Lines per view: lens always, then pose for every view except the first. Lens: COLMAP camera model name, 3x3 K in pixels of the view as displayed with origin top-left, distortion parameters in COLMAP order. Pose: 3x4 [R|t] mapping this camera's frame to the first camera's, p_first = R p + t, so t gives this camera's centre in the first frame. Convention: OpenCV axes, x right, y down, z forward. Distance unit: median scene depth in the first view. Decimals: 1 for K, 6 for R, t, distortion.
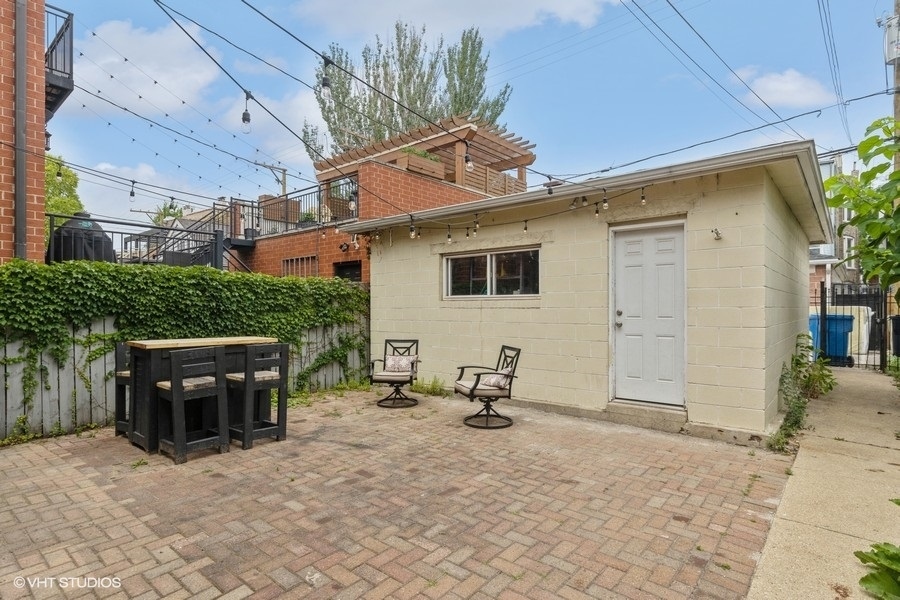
lens RADIAL K [[476.8, 0, 451.8], [0, 476.8, 303.6], [0, 0, 1]] dist [-0.000670, -0.000500]
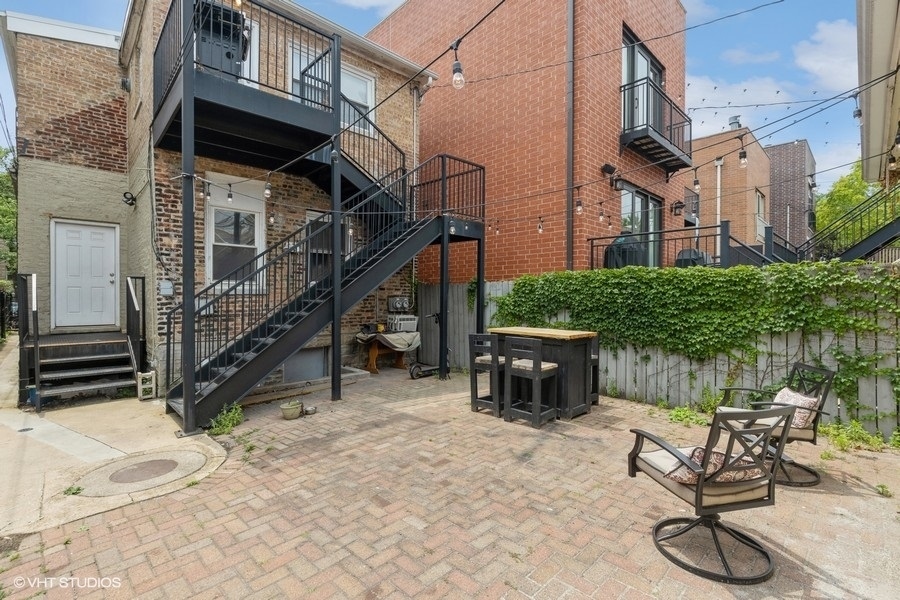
lens RADIAL K [[411.1, 0, 452.8], [0, 411.1, 300.4], [0, 0, 1]] dist [0.007917, -0.001197]
pose [[-0.078185, 0.006814, -0.996916, 0.669198], [0.008055, 0.999948, 0.006203, -0.014250], [0.996906, -0.007545, -0.078236, 0.997640]]
